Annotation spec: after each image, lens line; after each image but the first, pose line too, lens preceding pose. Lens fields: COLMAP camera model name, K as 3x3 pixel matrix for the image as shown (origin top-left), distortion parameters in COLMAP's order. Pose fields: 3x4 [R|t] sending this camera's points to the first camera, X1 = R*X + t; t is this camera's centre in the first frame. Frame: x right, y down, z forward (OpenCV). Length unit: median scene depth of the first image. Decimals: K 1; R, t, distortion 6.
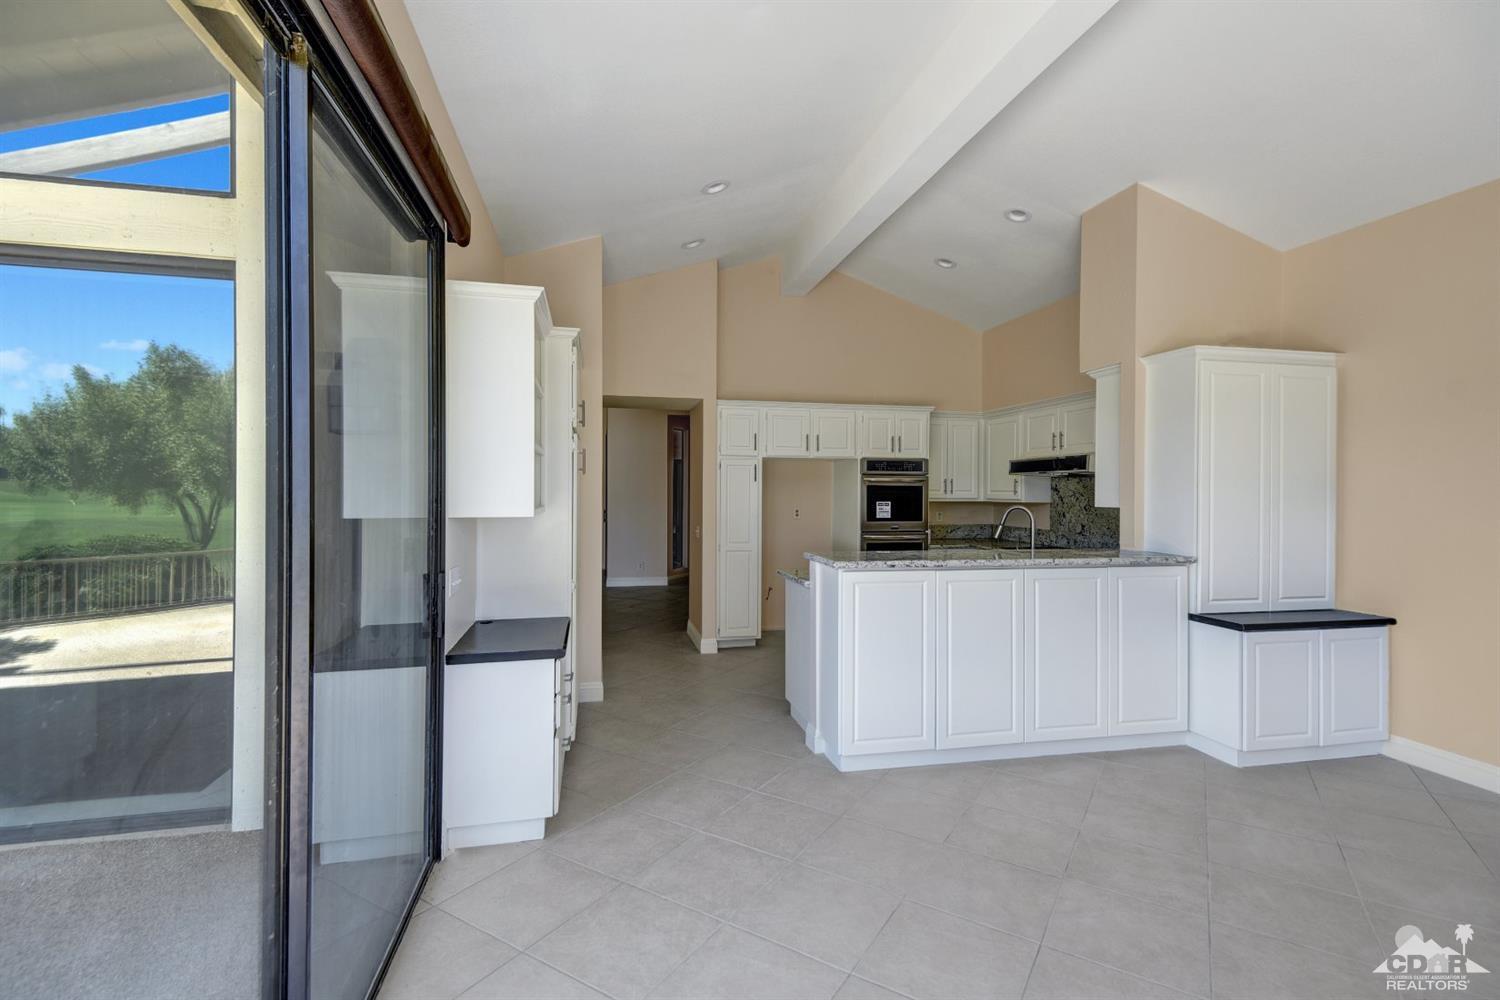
lens RADIAL K [[716.6, 0, 750.0], [0, 716.6, 500.0], [0, 0, 1]] dist [0.067934, -0.029082]
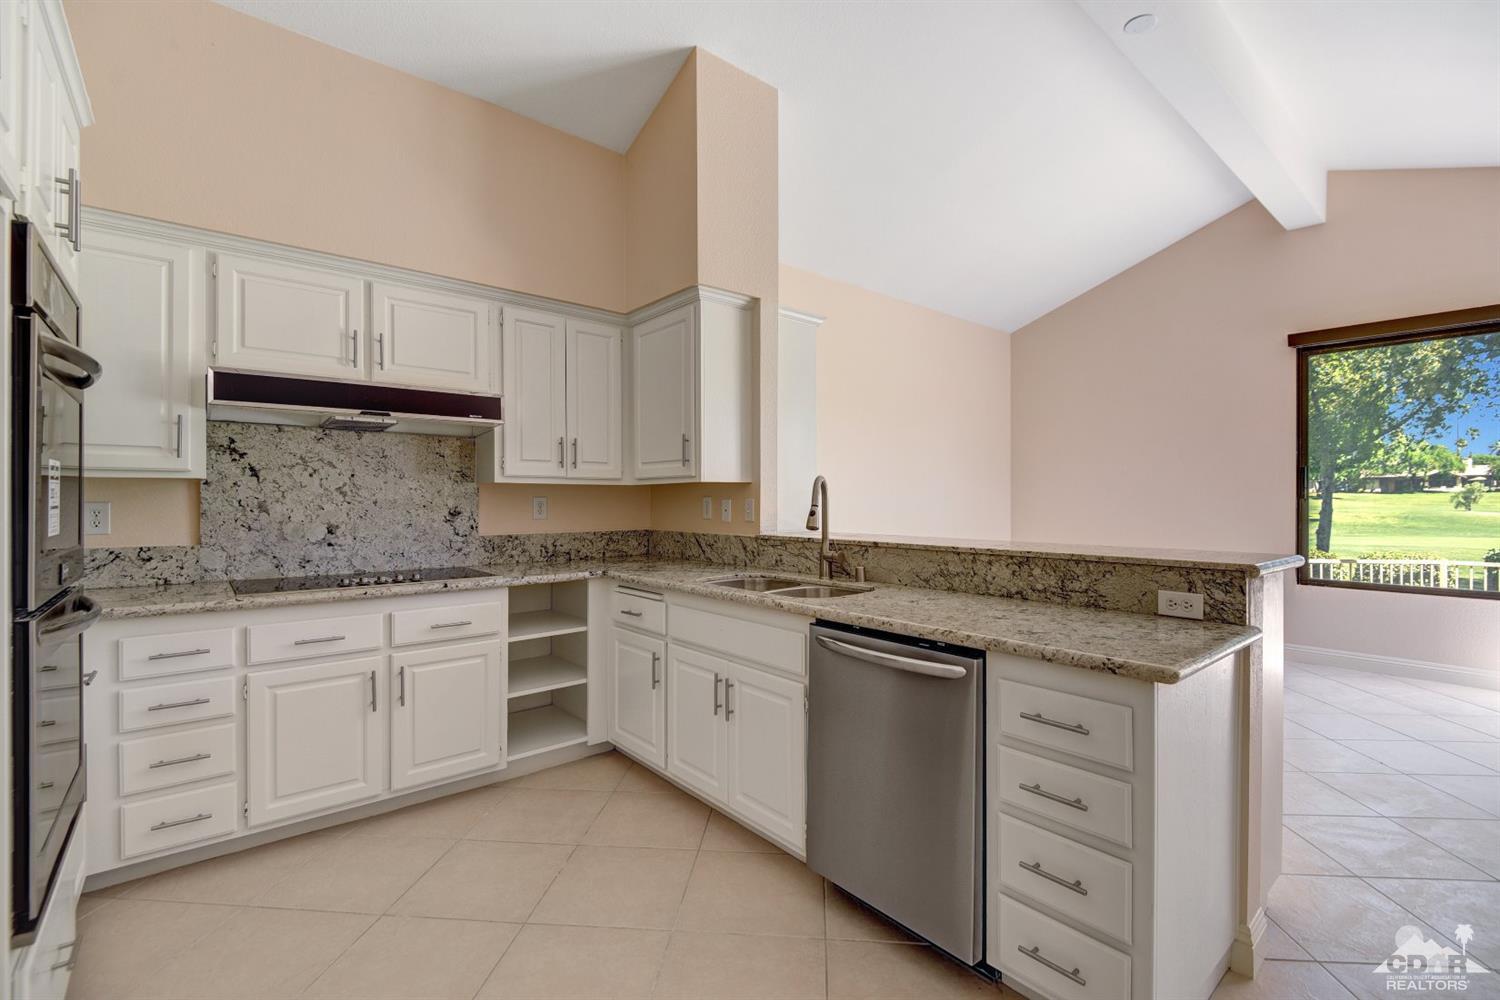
lens RADIAL K [[669.3, 0, 747.0], [0, 669.3, 491.5], [0, 0, 1]] dist [0.013518, -0.000791]
pose [[-0.447934, -0.008238, 0.894029, -0.089185], [0.000853, 0.999953, 0.009641, 0.007823], [-0.894066, 0.005081, -0.447906, 1.027689]]
